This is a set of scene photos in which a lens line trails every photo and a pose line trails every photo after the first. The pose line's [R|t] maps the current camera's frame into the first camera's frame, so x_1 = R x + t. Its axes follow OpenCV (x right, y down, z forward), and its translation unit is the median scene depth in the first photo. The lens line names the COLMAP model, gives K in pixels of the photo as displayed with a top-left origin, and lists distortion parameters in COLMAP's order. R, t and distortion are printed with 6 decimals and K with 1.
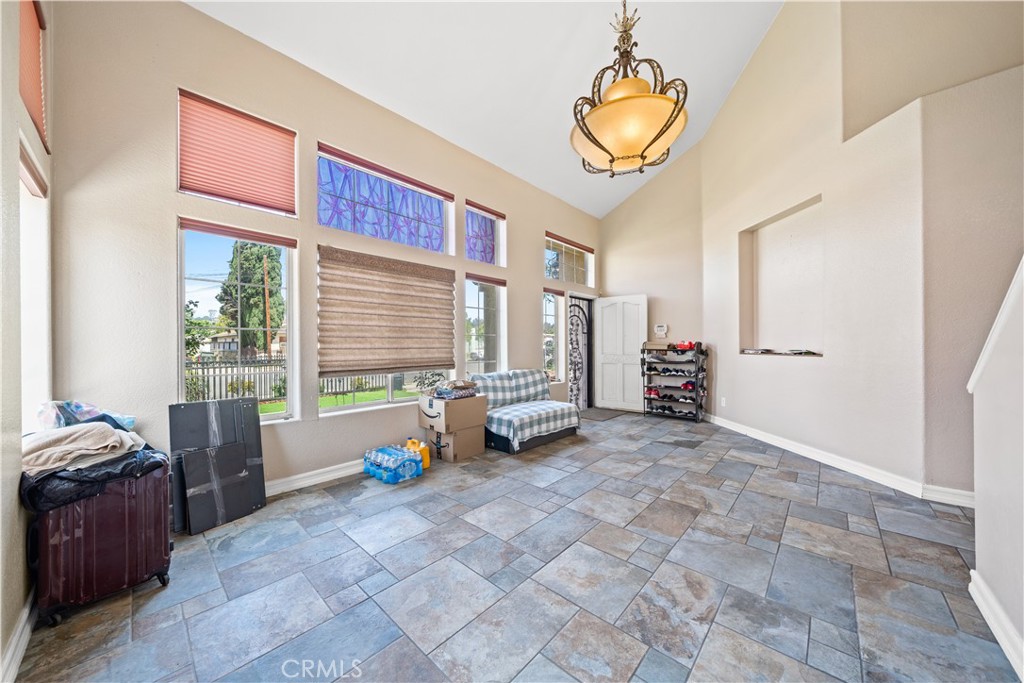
lens RADIAL K [[354.1, 0, 510.5], [0, 354.1, 343.4], [0, 0, 1]] dist [-0.001067, -0.000053]
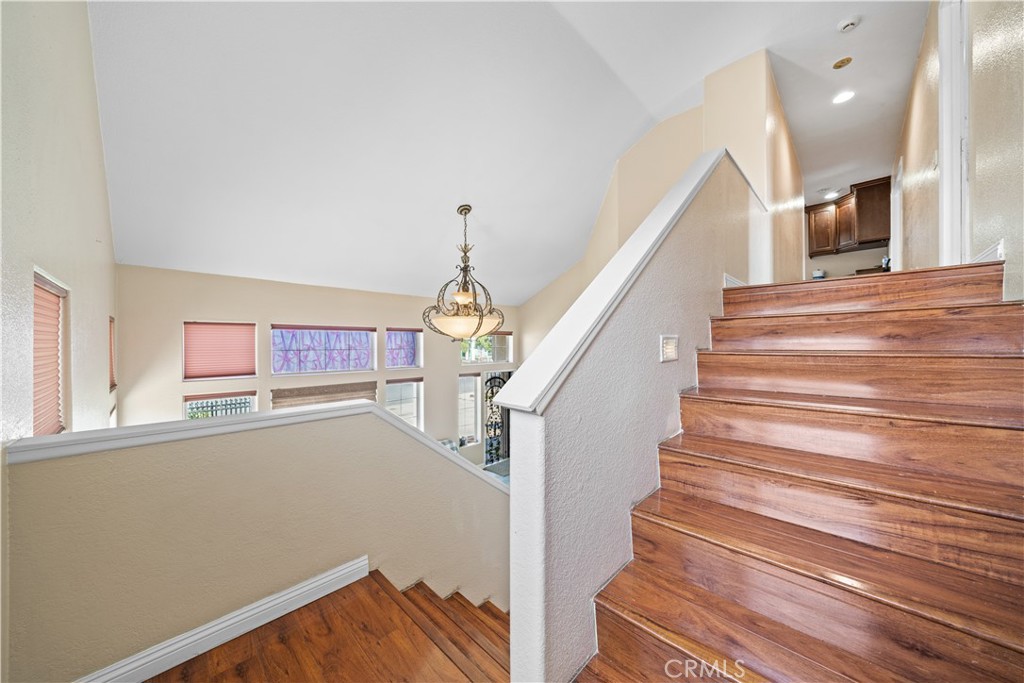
lens RADIAL K [[354.1, 0, 511.8], [0, 354.1, 345.7], [0, 0, 1]] dist [-0.001067, -0.000053]
pose [[0.999562, 0.007065, -0.028747, 0.482190], [-0.006654, 0.999875, 0.014372, -0.421529], [0.028845, -0.014175, 0.999483, -0.460012]]
